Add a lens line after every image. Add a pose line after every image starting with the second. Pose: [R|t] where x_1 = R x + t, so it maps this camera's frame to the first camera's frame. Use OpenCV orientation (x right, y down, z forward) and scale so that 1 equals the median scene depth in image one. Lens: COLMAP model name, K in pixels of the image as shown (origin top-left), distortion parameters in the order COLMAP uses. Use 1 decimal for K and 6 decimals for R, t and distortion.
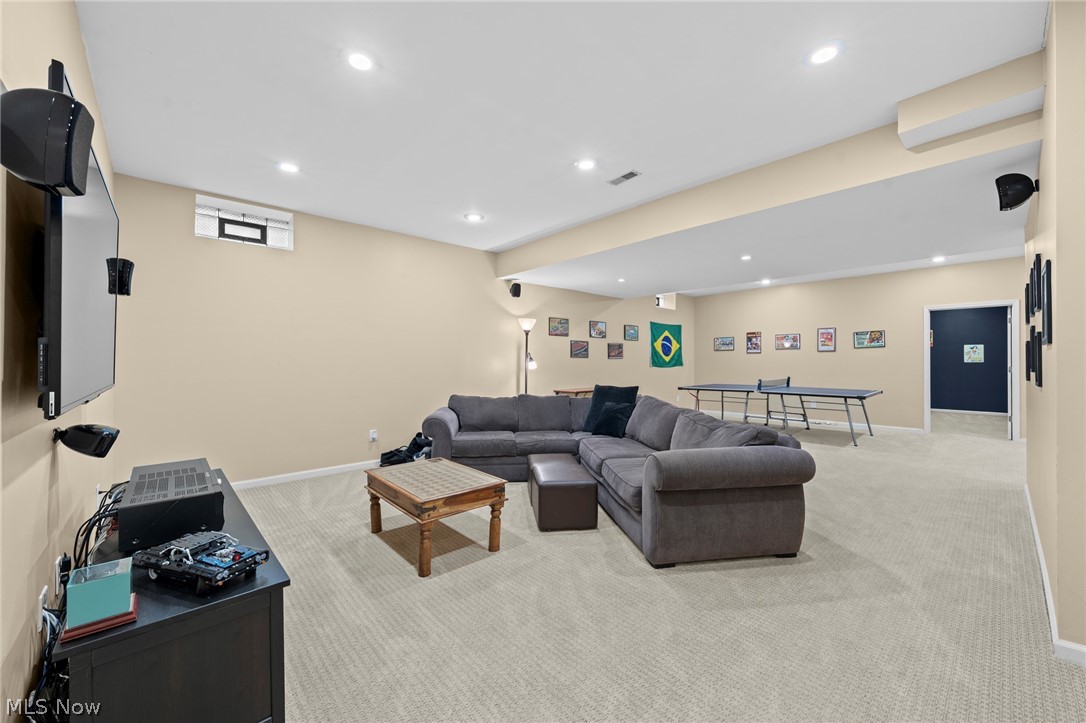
lens RADIAL K [[419.3, 0, 544.5], [0, 419.3, 359.8], [0, 0, 1]] dist [-0.000168, -0.000262]
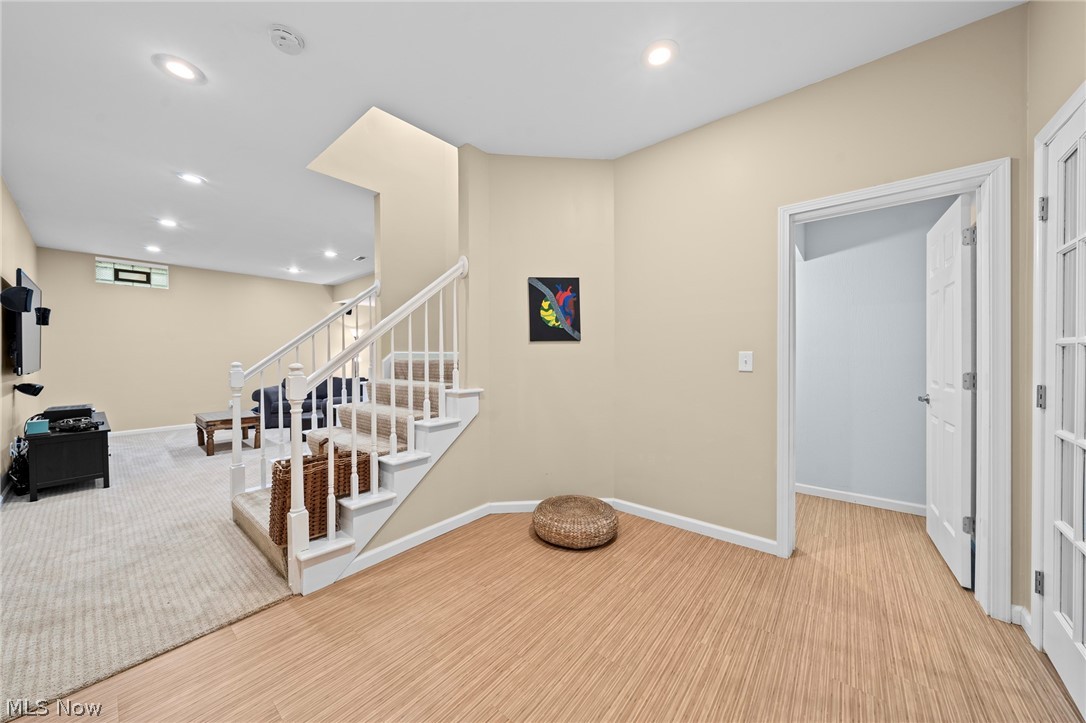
lens RADIAL K [[371.0, 0, 541.3], [0, 371.0, 361.1], [0, 0, 1]] dist [0.001044, 0.000352]
pose [[0.990711, -0.003641, 0.135935, 1.112034], [0.001446, 0.999867, 0.016243, -0.006007], [-0.135977, -0.015896, 0.990585, -1.095499]]
